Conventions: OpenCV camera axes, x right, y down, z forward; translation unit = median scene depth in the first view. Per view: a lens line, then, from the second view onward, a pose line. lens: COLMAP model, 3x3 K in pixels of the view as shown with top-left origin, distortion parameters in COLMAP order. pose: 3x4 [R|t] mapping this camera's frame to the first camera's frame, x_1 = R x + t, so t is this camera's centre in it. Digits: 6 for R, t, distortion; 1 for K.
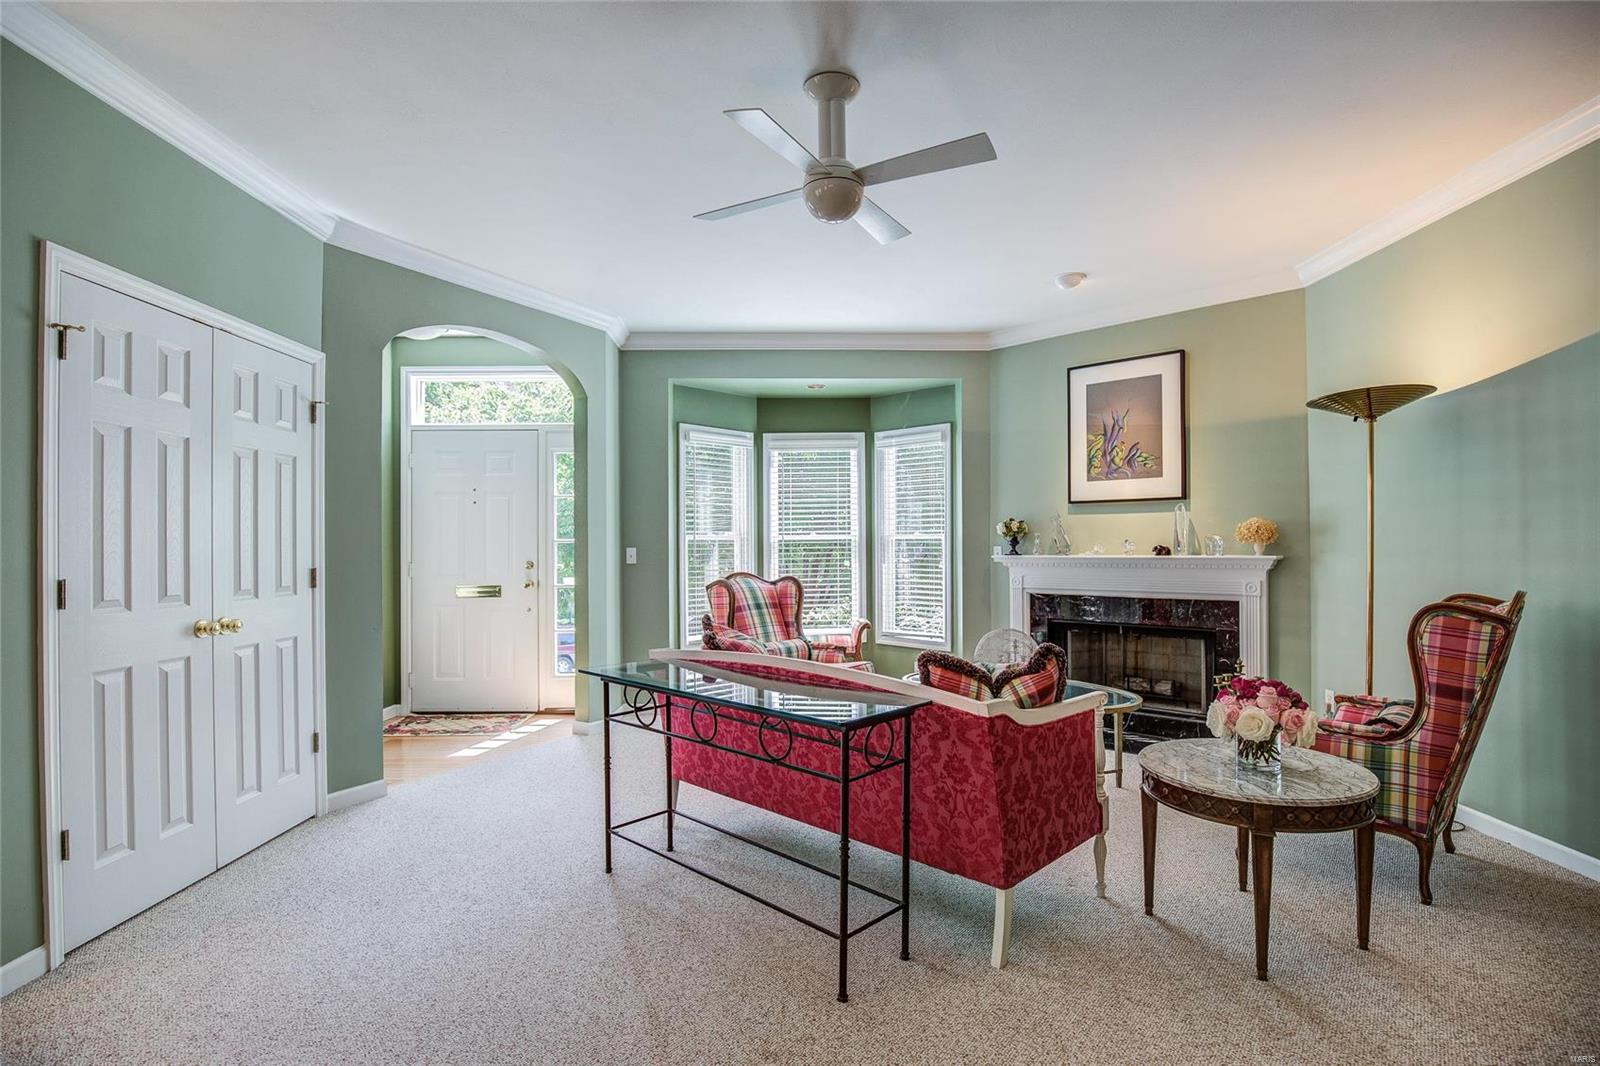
lens RADIAL K [[790.3, 0, 828.0], [0, 790.3, 529.2], [0, 0, 1]] dist [-0.009571, -0.000058]
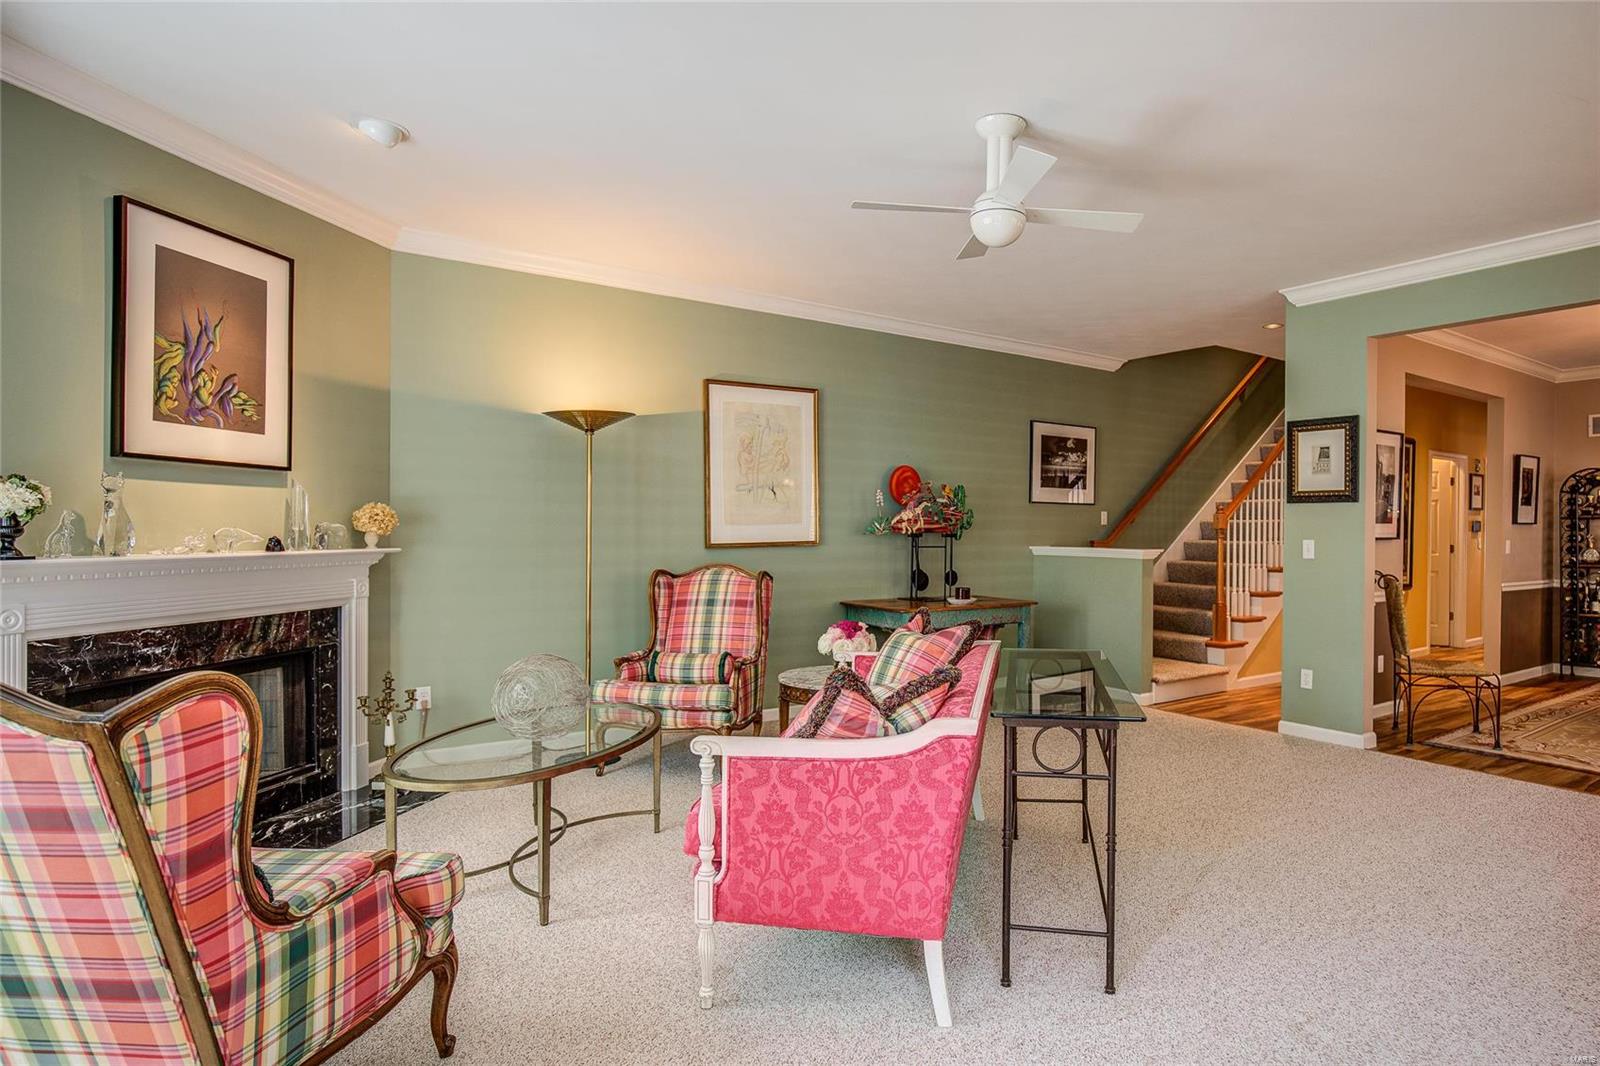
lens RADIAL K [[888.4, 0, 888.9], [0, 888.4, 533.2], [0, 0, 1]] dist [-0.017322, 0.000790]
pose [[-0.560793, -0.002409, 0.827952, -0.475186], [-0.020701, 0.999724, -0.011112, 0.014337], [-0.827697, -0.023371, -0.560689, 0.939575]]
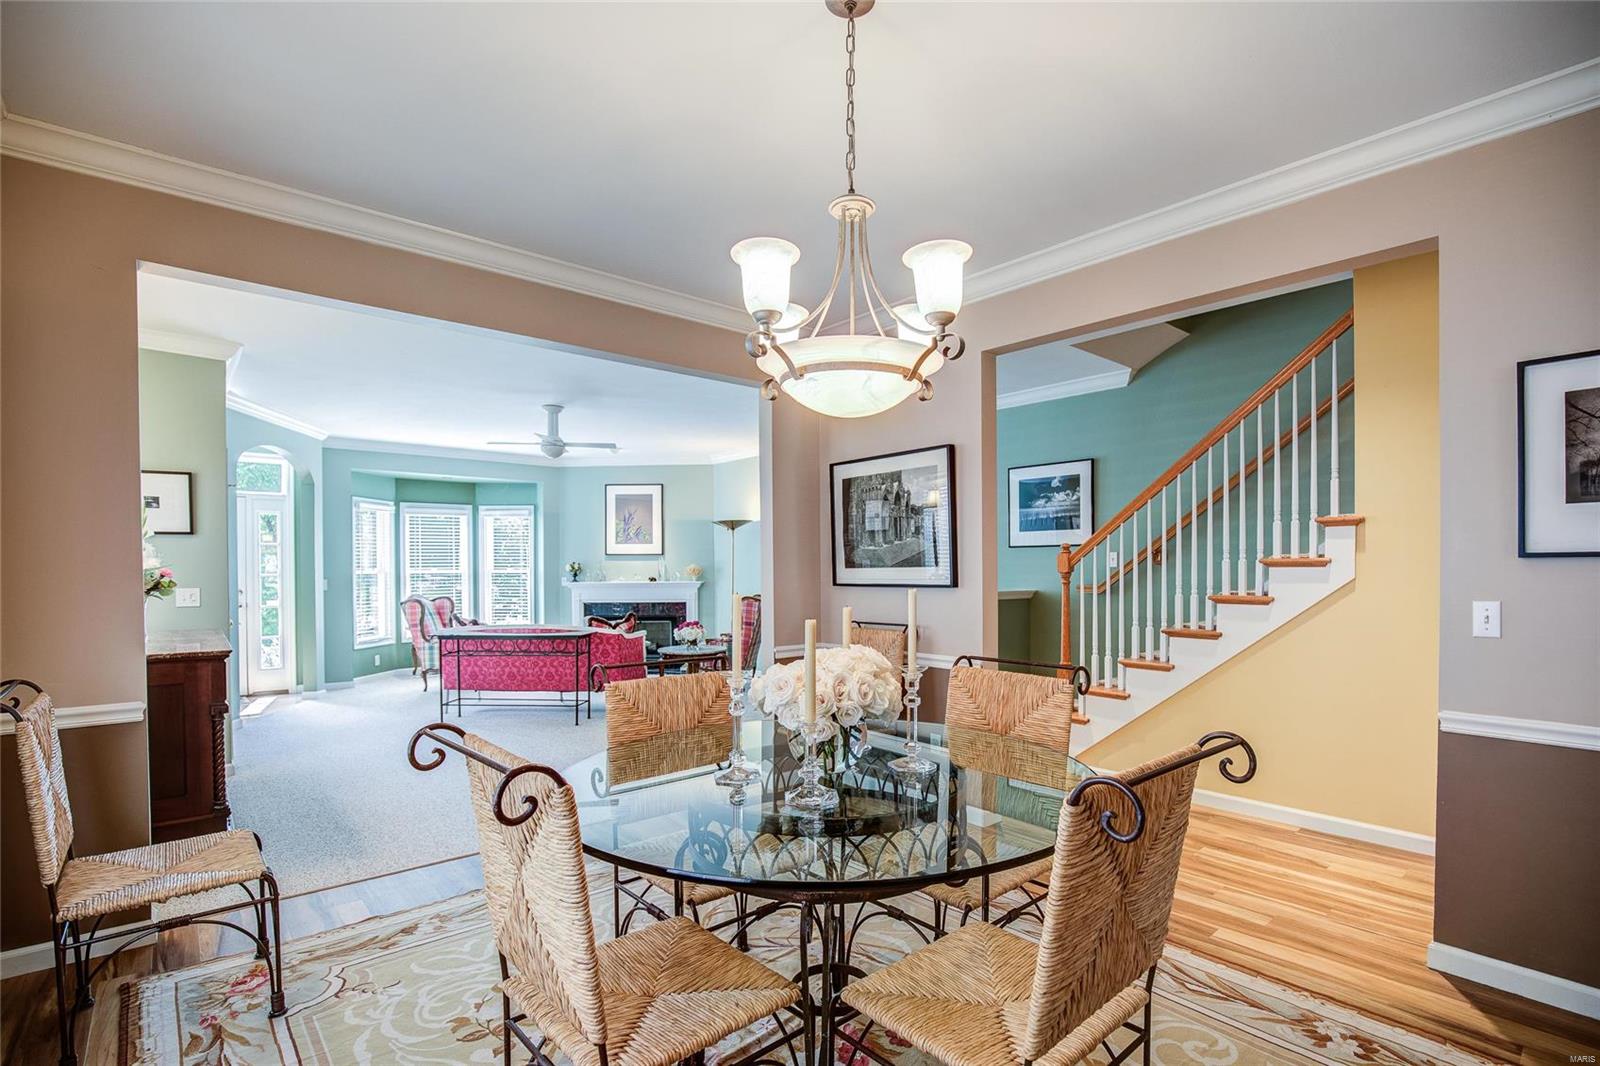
lens RADIAL K [[738.7, 0, 859.8], [0, 738.7, 571.7], [0, 0, 1]] dist [-0.032598, 0.004578]
pose [[0.750175, -0.003234, 0.661231, -0.432694], [-0.011689, 0.999767, 0.018152, -0.033282], [-0.661136, -0.021346, 0.749962, -0.785043]]
